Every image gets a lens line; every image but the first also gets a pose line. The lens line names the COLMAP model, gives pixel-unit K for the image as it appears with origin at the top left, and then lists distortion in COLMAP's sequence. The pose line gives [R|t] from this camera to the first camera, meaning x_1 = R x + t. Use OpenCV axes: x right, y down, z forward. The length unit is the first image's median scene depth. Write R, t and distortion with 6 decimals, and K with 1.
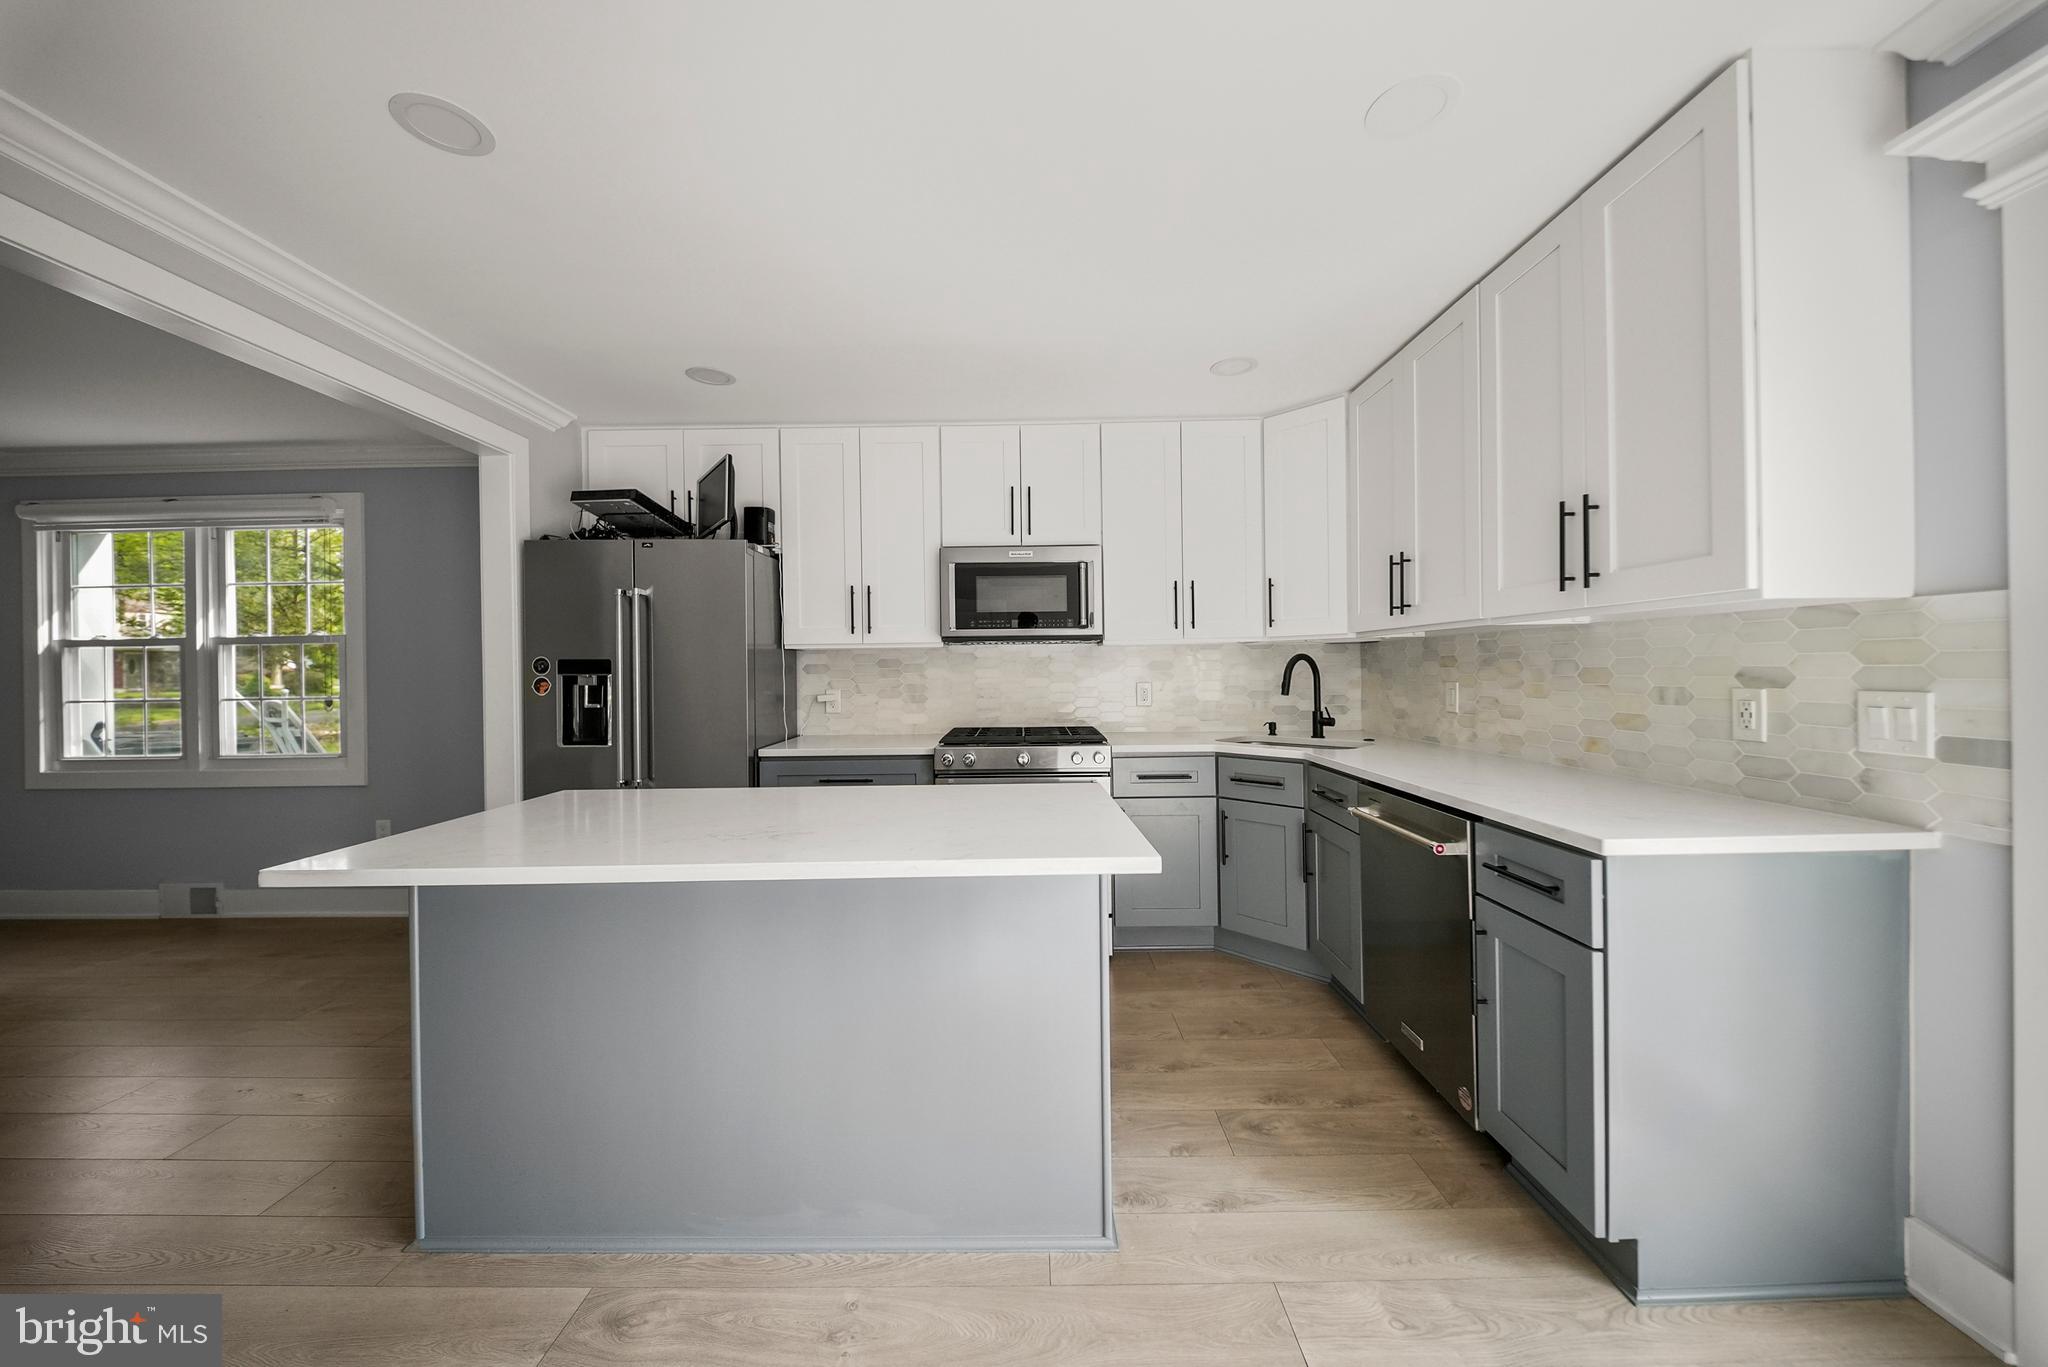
lens RADIAL K [[729.0, 0, 1026.7], [0, 729.0, 676.1], [0, 0, 1]] dist [-0.001194, -0.001286]
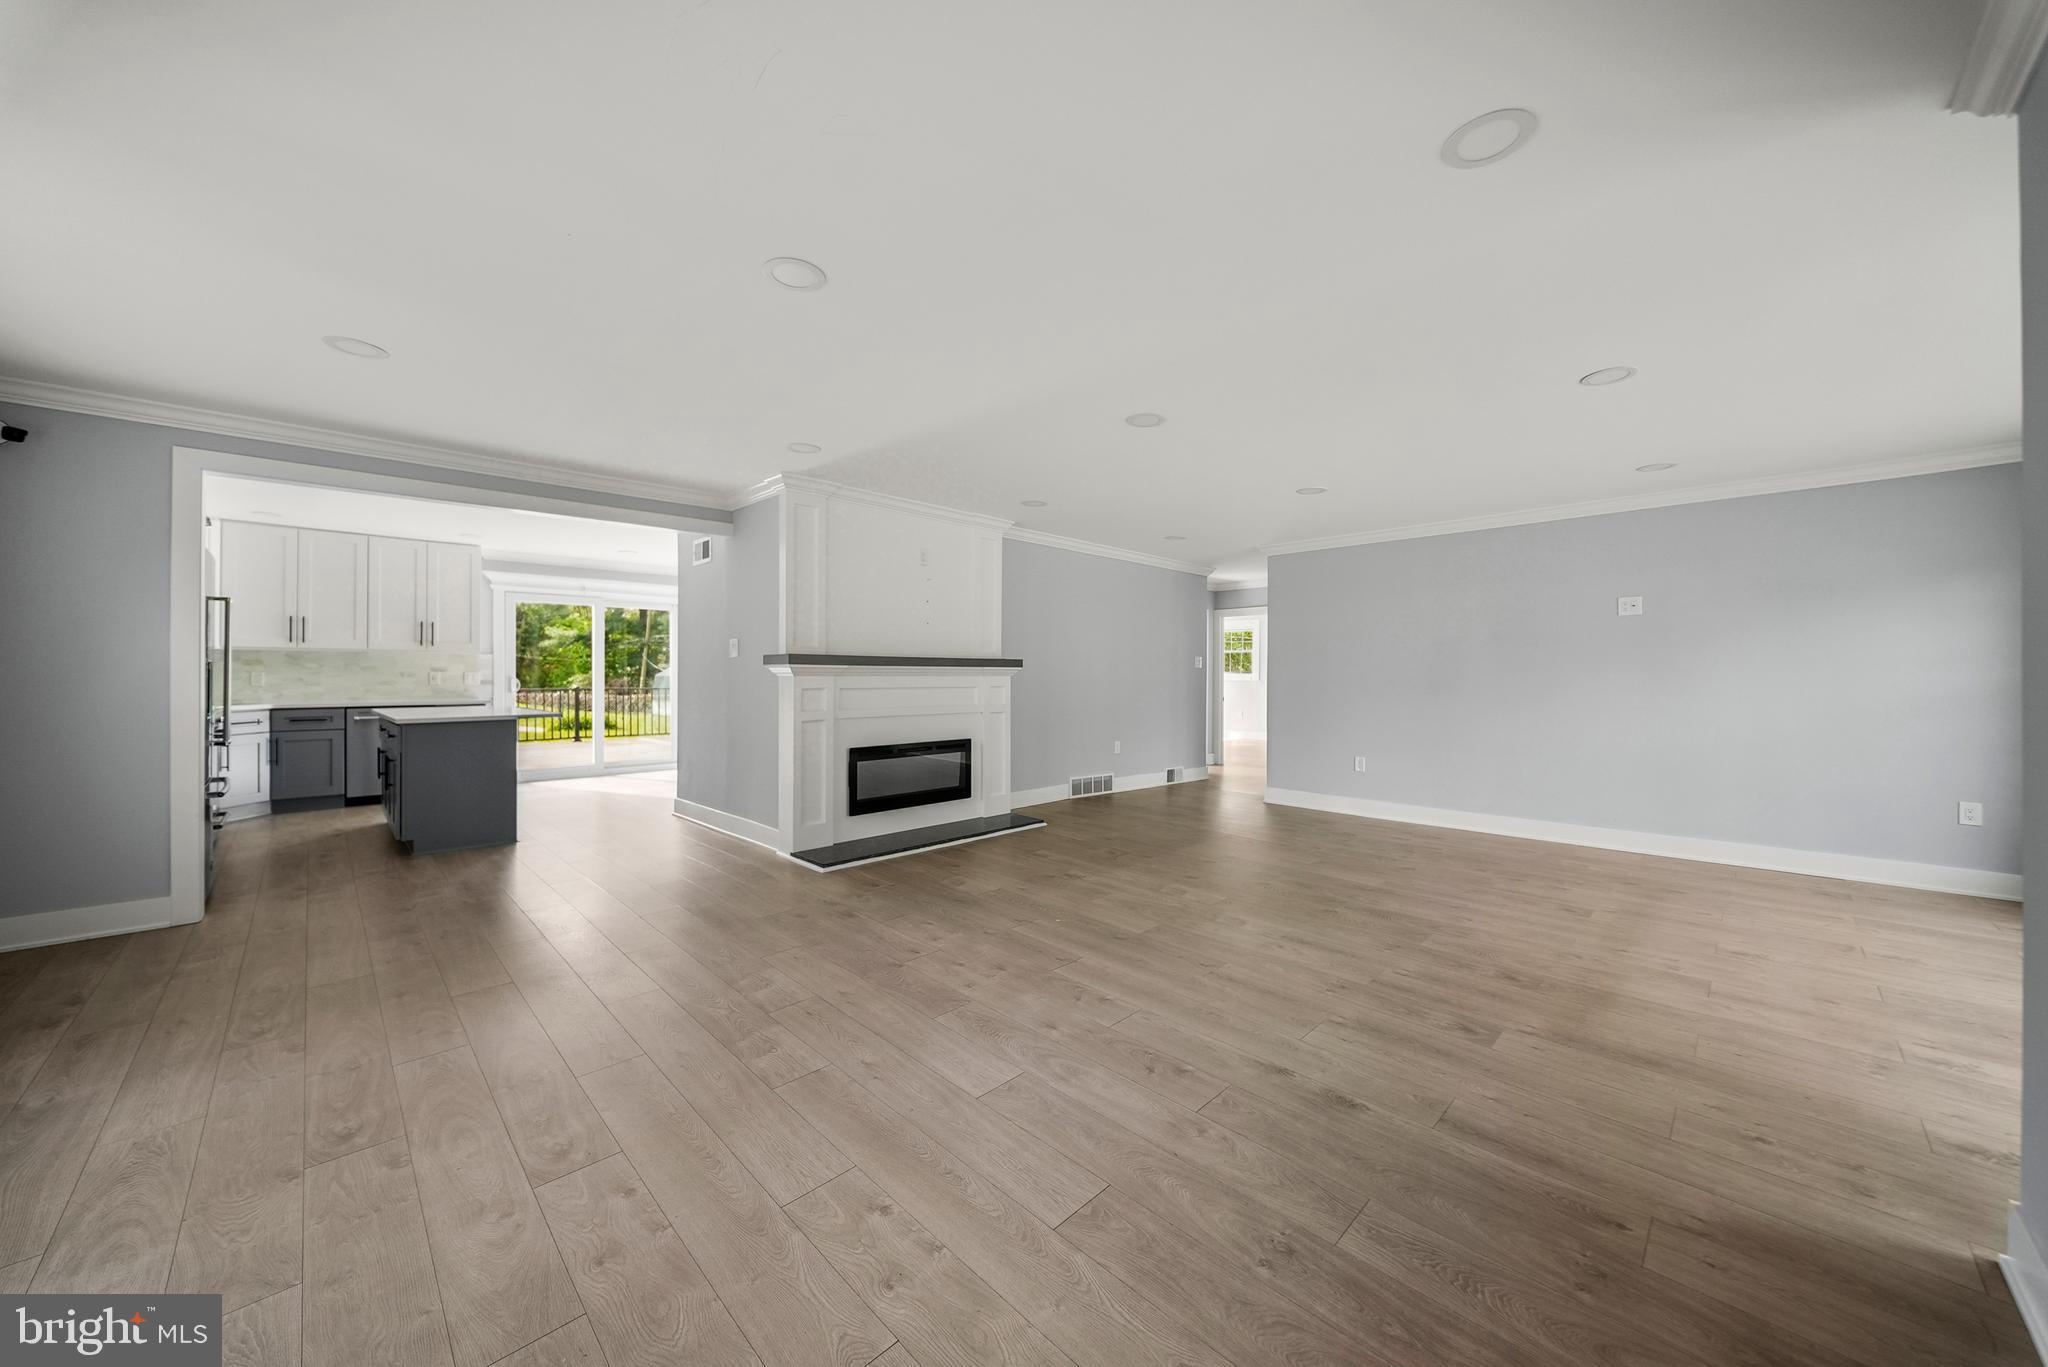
lens RADIAL K [[729.0, 0, 1024.3], [0, 729.0, 671.0], [0, 0, 1]] dist [-0.001194, -0.001286]
pose [[-0.705217, 0.009037, 0.708934, -2.344411], [0.008954, 0.999953, -0.003840, 0.030881], [-0.708935, 0.003640, -0.705265, 0.836895]]
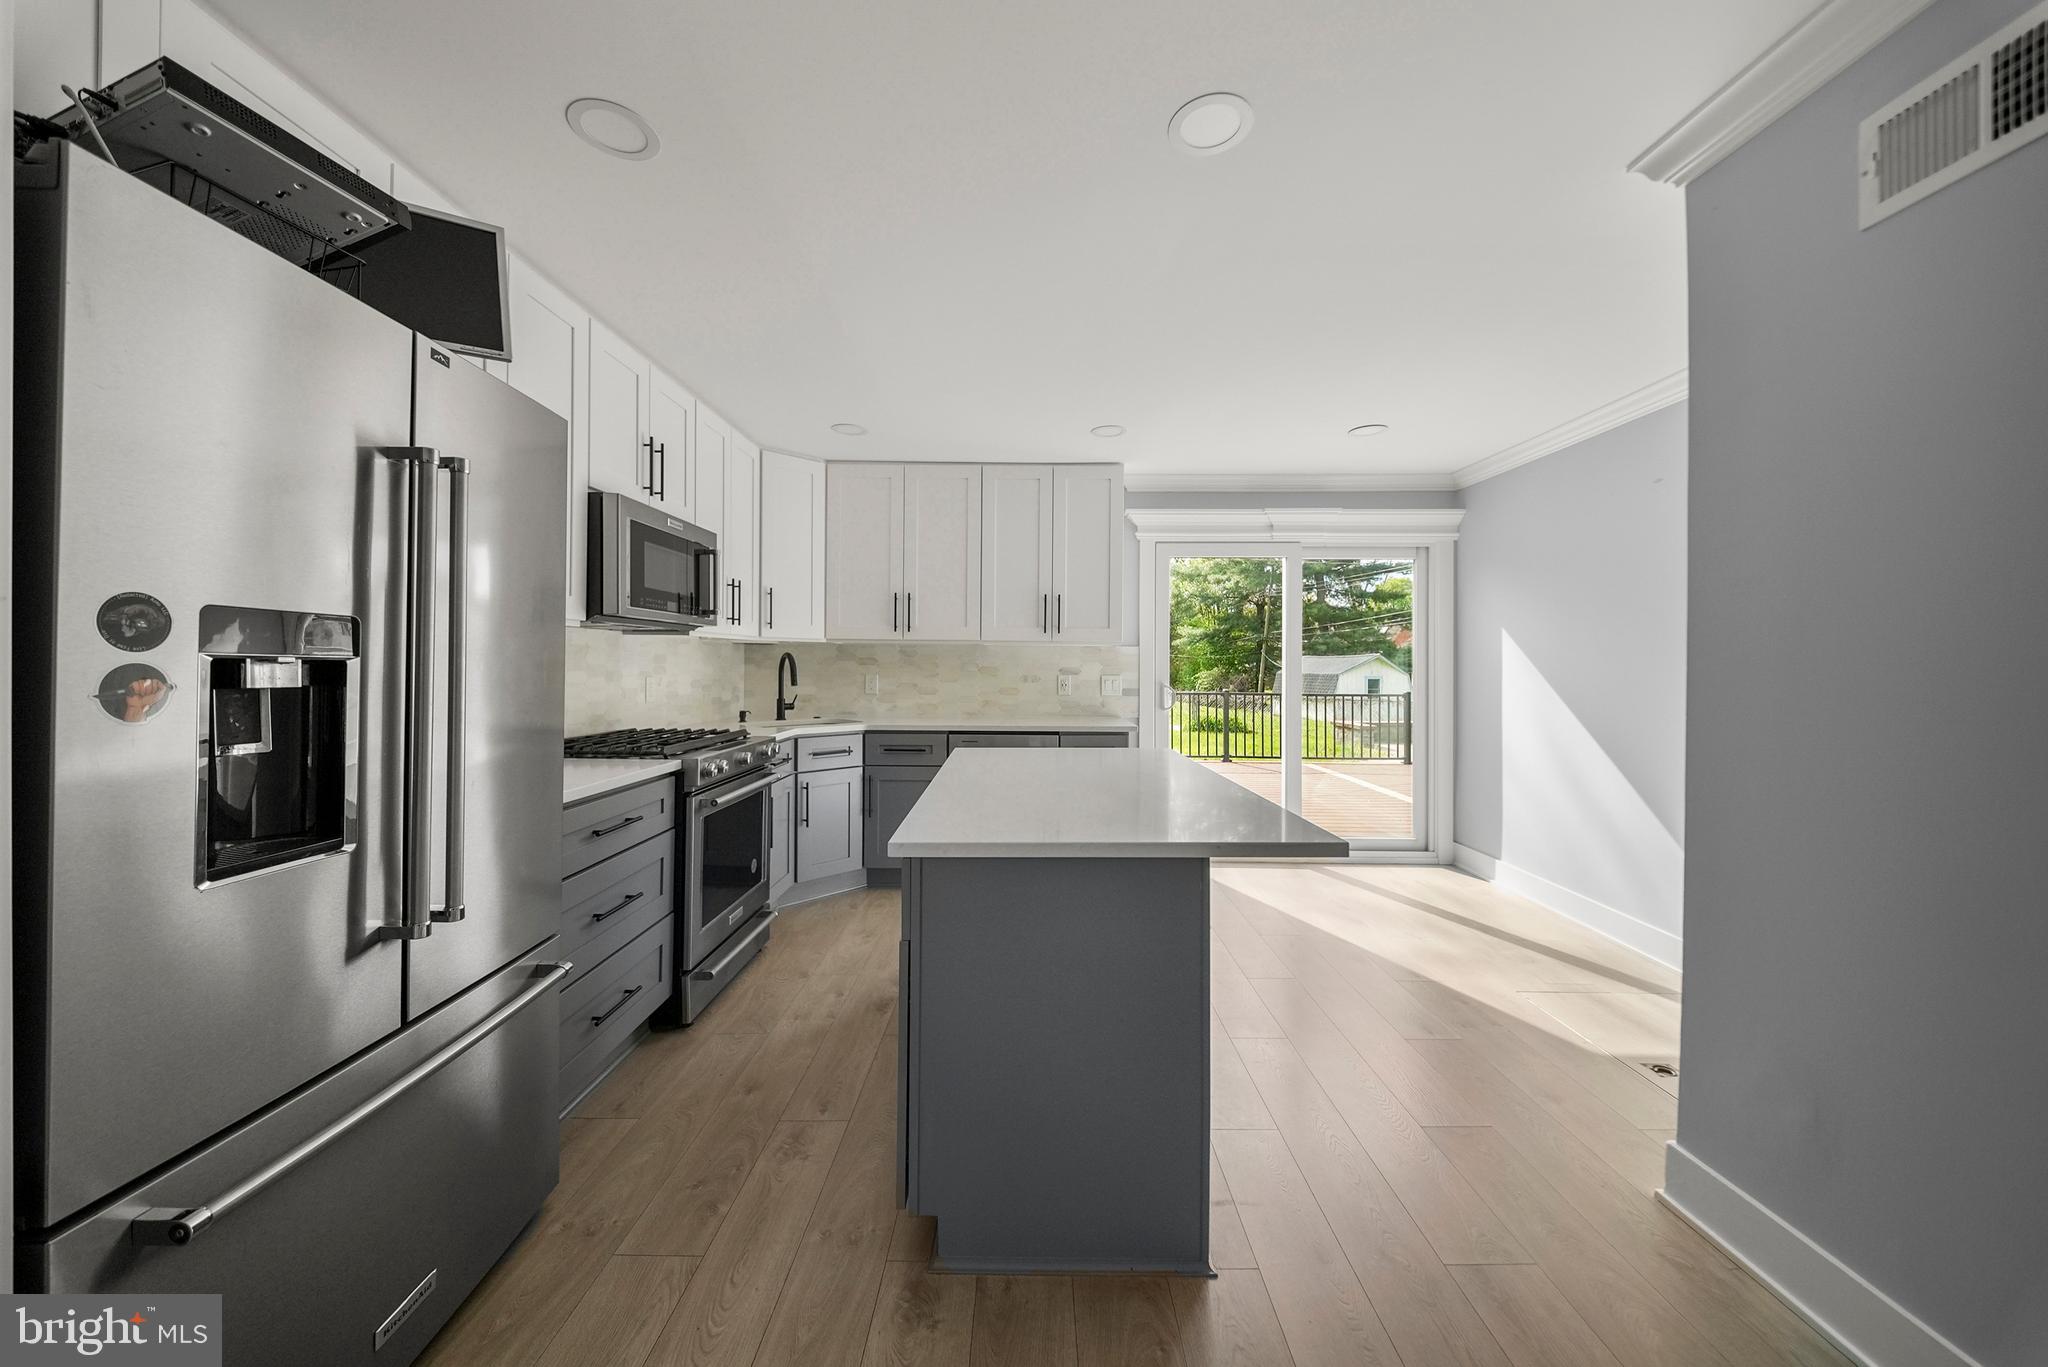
lens RADIAL K [[729.0, 0, 1032.2], [0, 729.0, 669.2], [0, 0, 1]] dist [-0.001194, -0.001286]
pose [[-0.010154, 0.005092, 0.999935, -0.901205], [0.000371, 0.999987, -0.005088, 0.004507], [-0.999948, 0.000319, -0.010155, 0.619709]]
